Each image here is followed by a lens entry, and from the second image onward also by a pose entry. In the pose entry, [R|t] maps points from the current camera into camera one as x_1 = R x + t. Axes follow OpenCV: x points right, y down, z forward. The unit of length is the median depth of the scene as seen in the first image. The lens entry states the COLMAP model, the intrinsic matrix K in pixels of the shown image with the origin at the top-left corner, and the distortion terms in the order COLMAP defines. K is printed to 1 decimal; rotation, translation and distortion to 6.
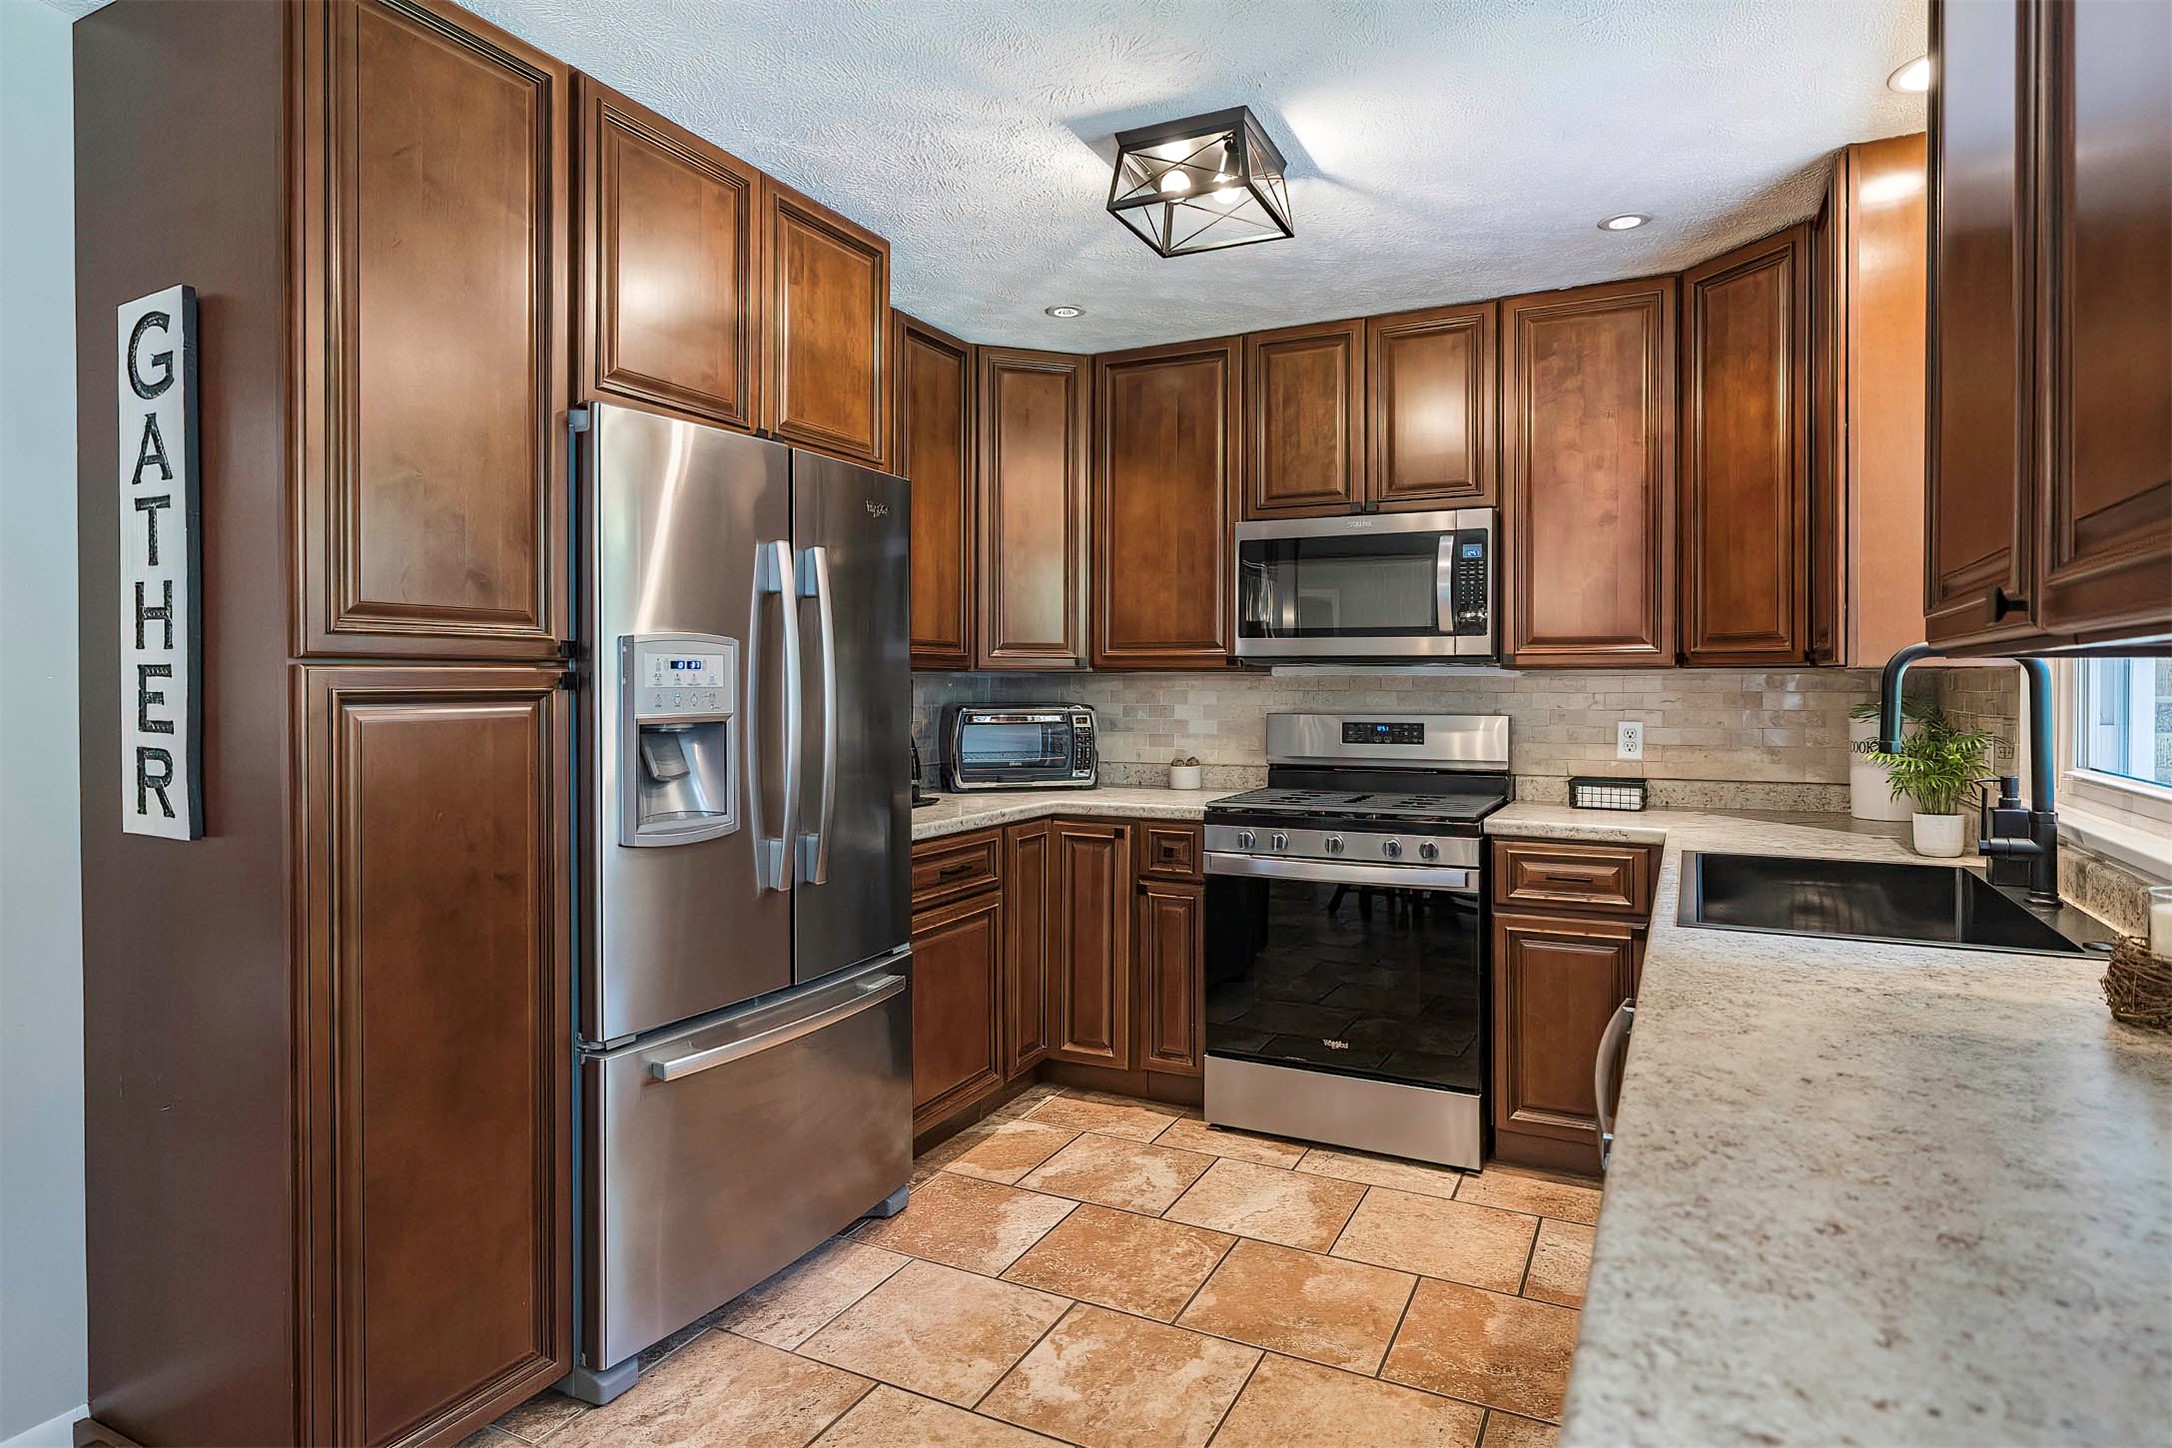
lens RADIAL K [[1148.1, 0, 1096.6], [0, 1148.1, 686.5], [0, 0, 1]] dist [-0.002515, 0.000007]
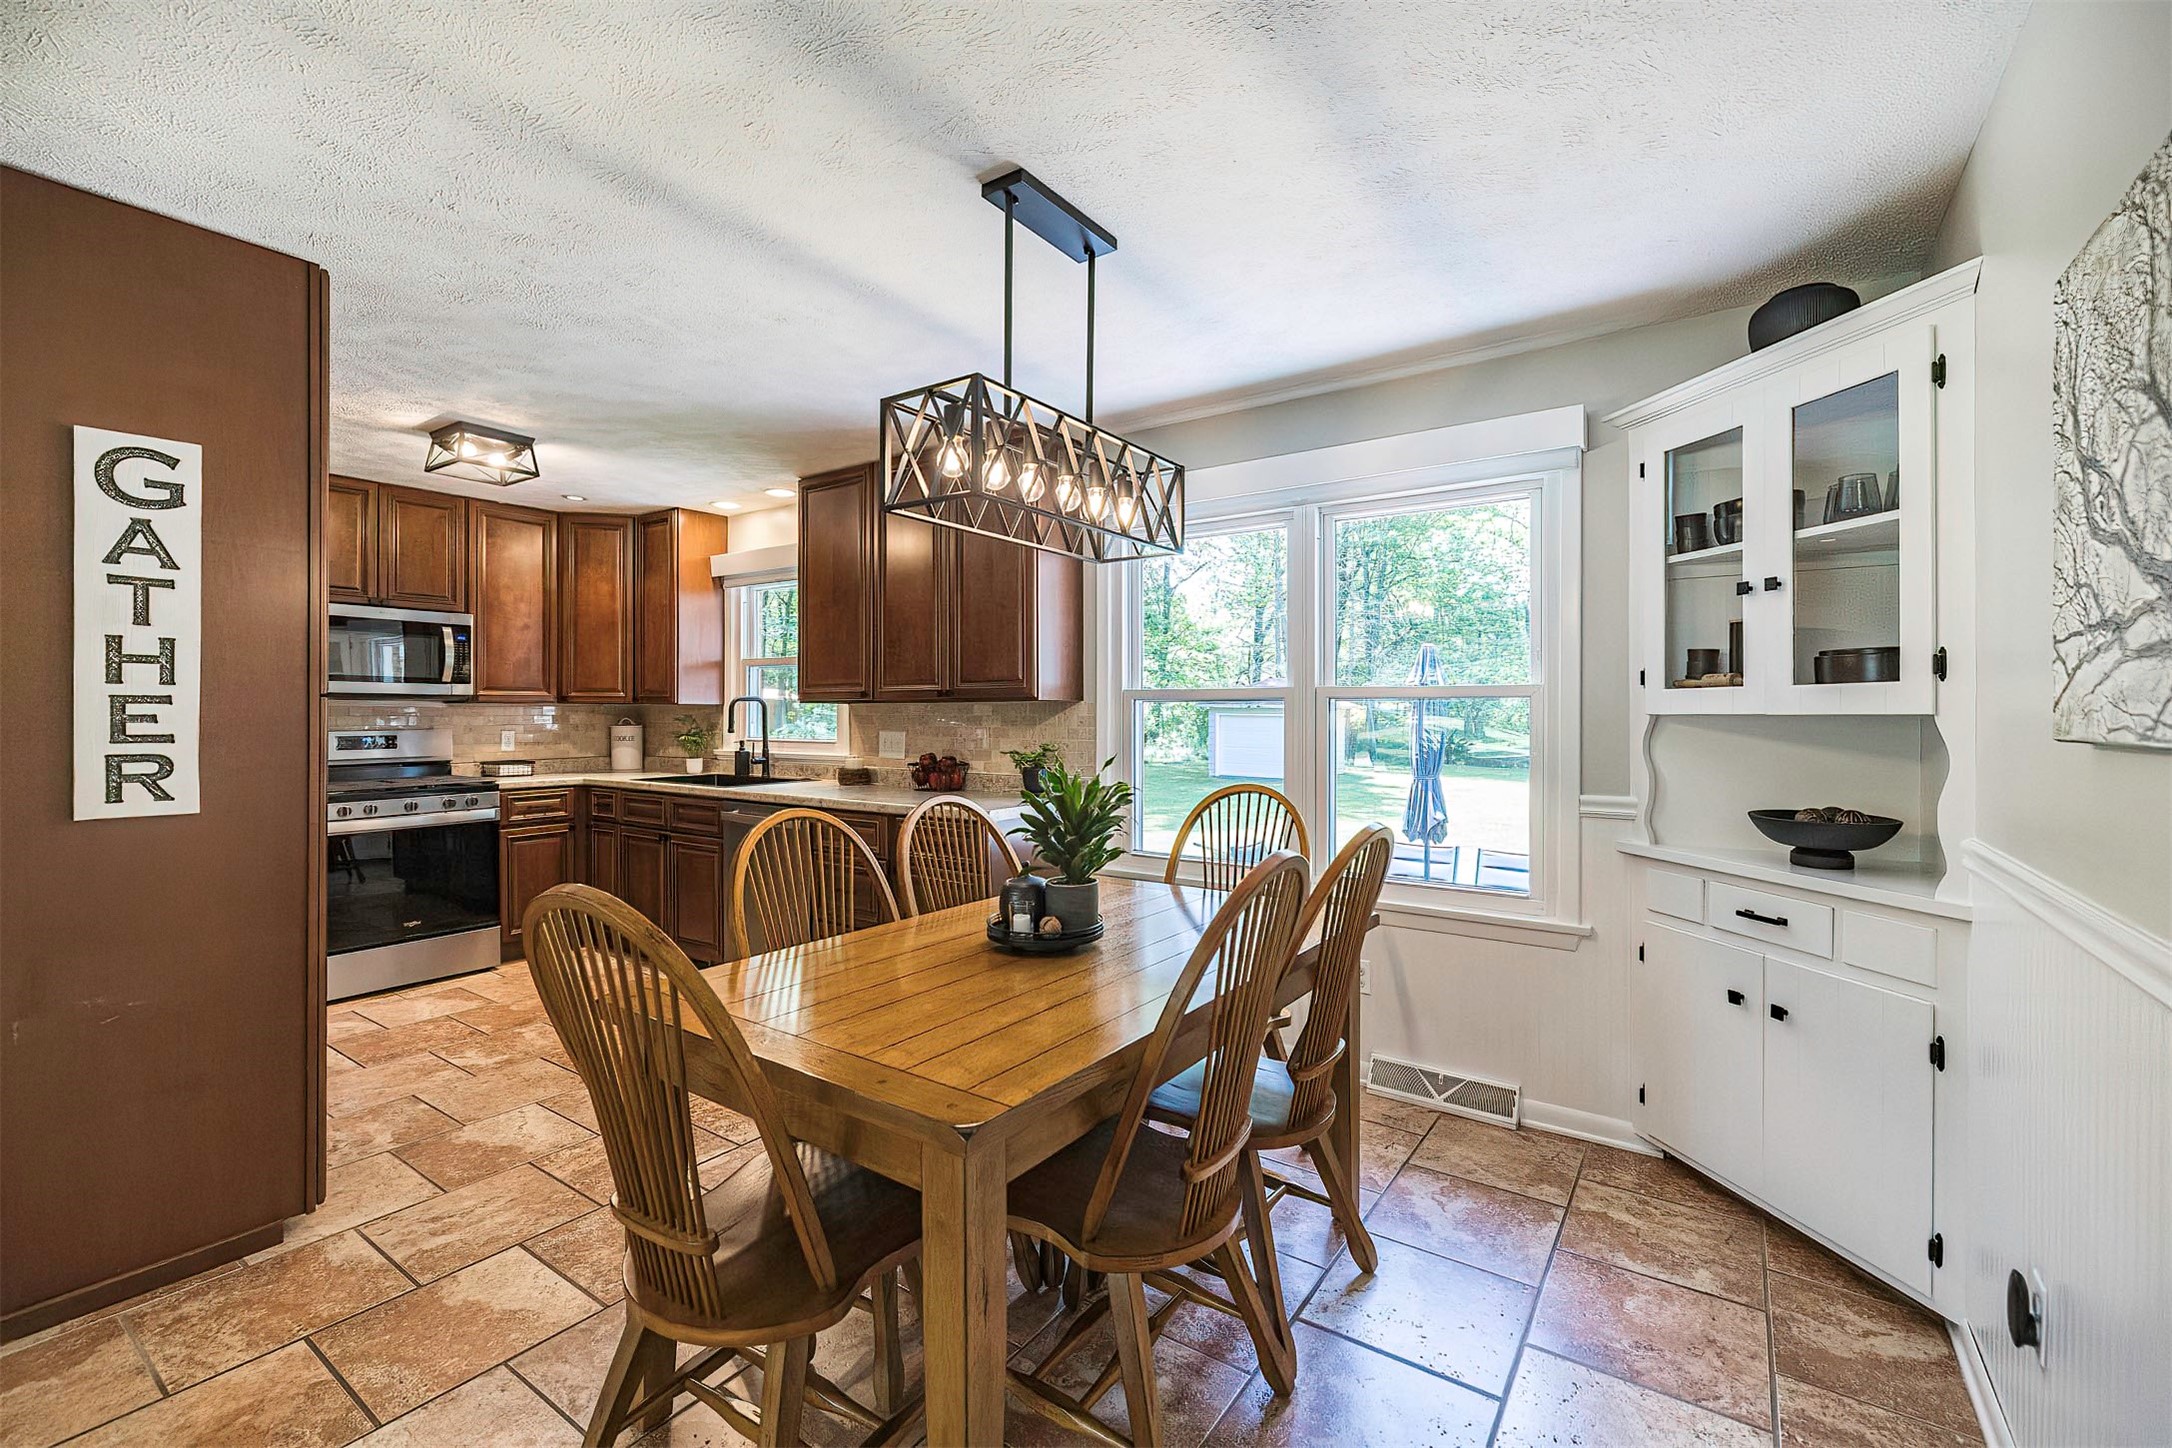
lens RADIAL K [[908.9, 0, 1088.6], [0, 908.9, 705.3], [0, 0, 1]] dist [0.000626, 0.000005]
pose [[0.138214, 0.007005, 0.990378, -0.952616], [0.003492, 0.999965, -0.007561, 0.003066], [-0.990396, 0.004503, 0.138185, -0.169663]]
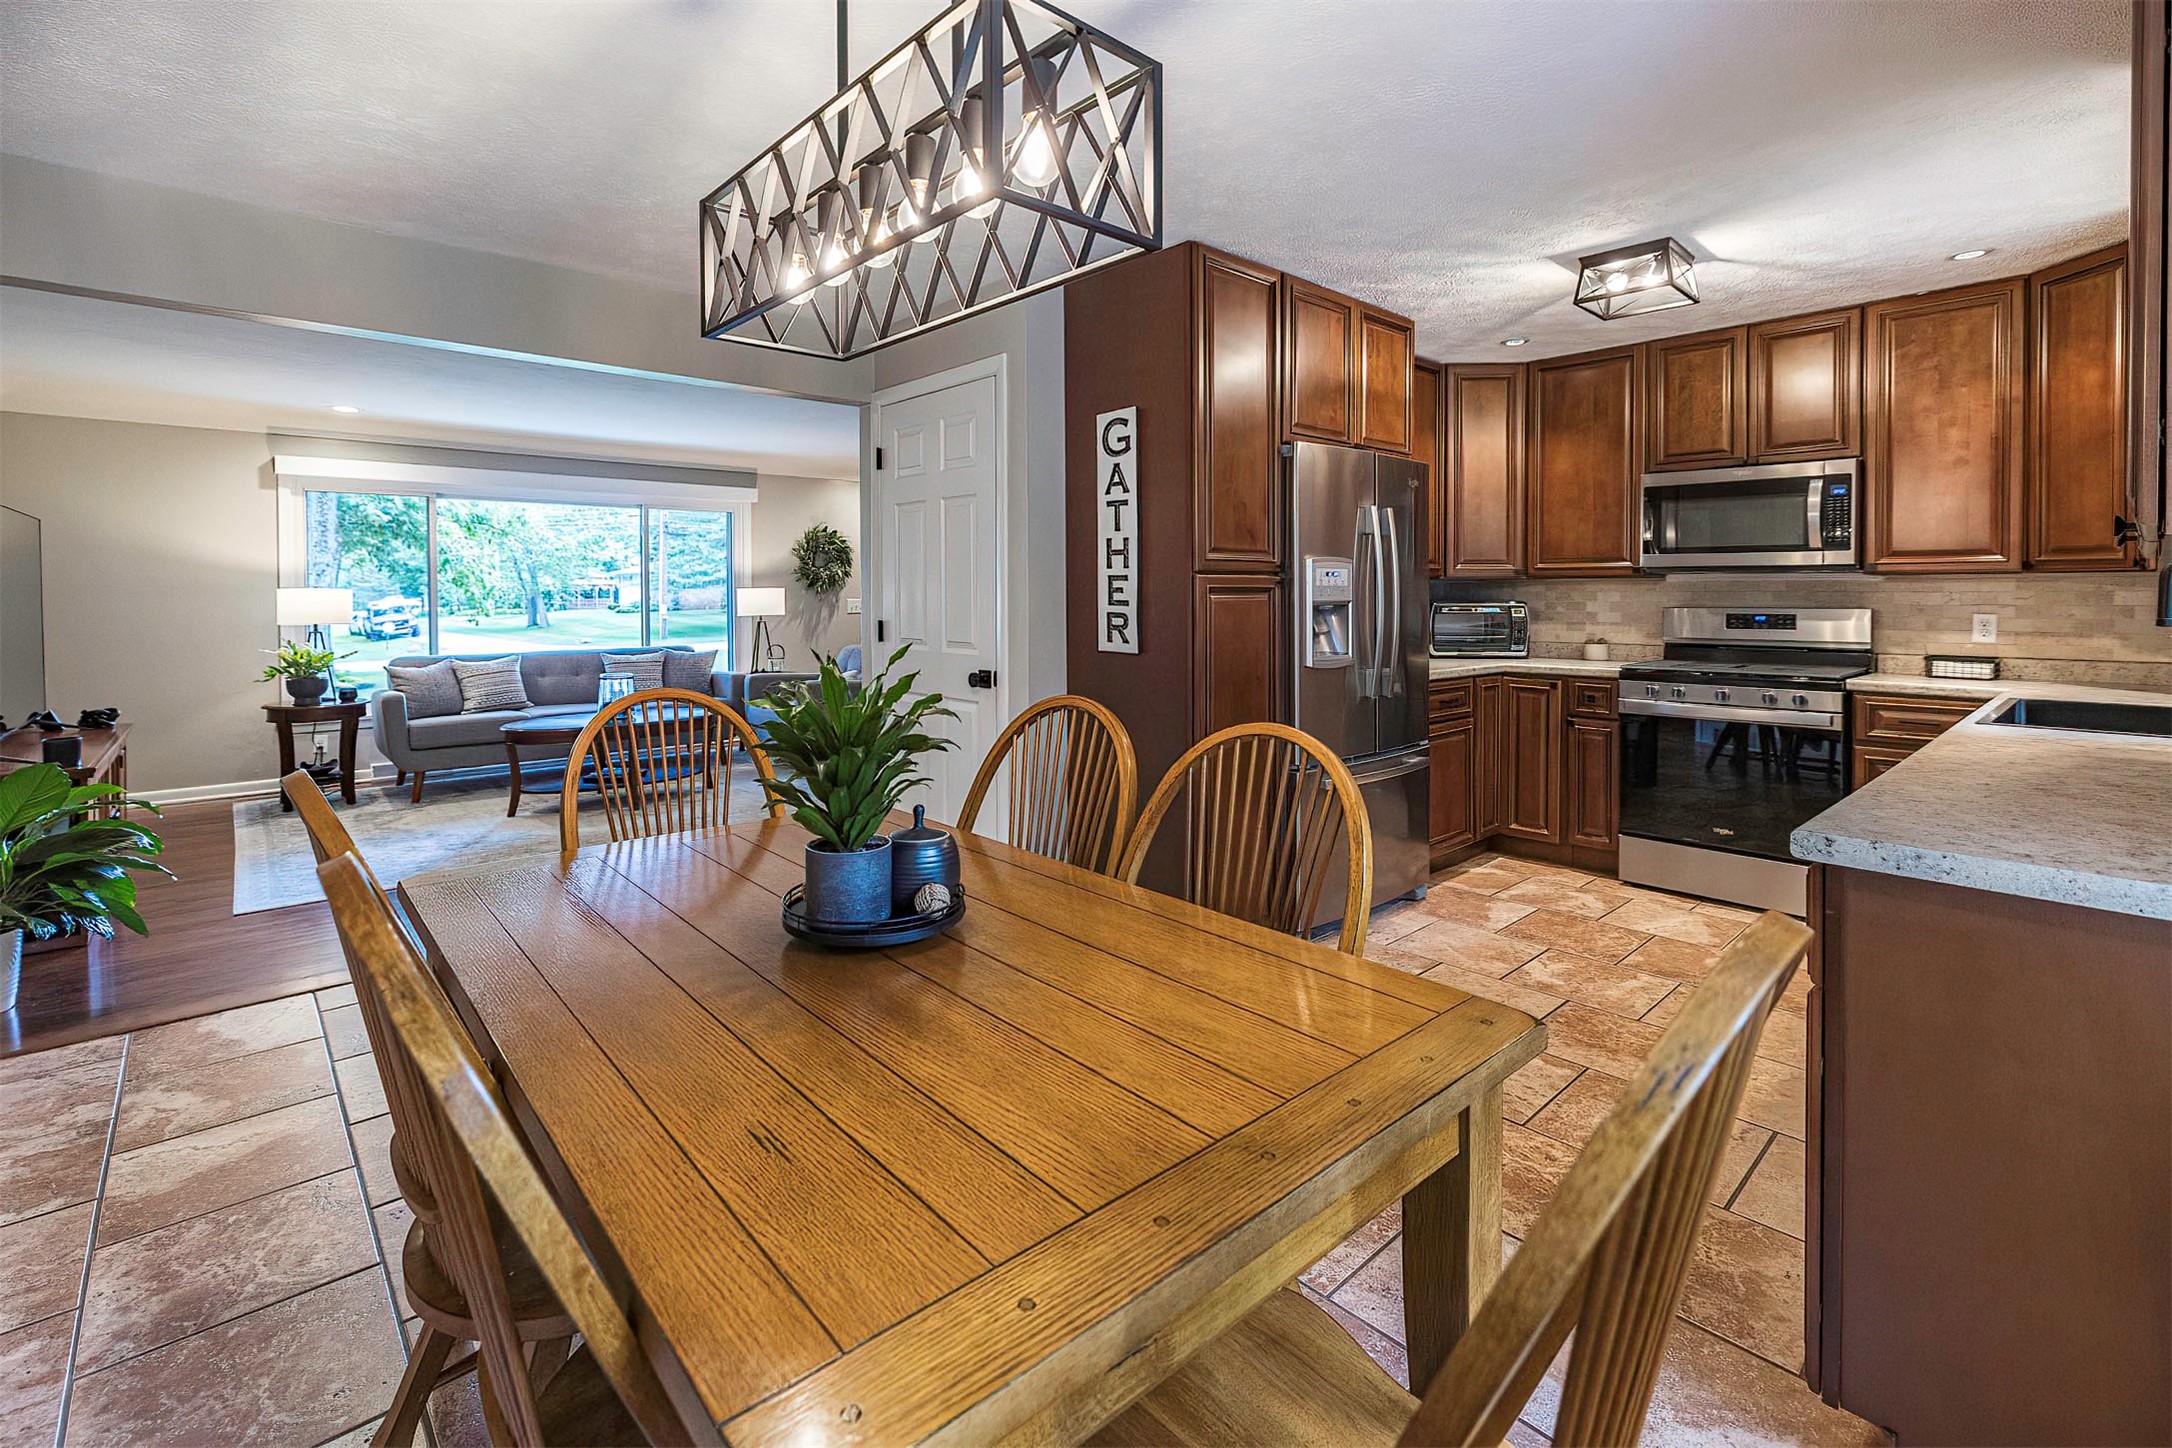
lens RADIAL K [[957.7, 0, 1086.2], [0, 957.7, 599.4], [0, 0, 1]] dist [0.001834, -0.000223]
pose [[0.936060, 0.002152, -0.351833, -0.118840], [-0.000650, 0.999990, 0.004386, 0.010631], [0.351839, -0.003876, 0.936053, -0.414766]]
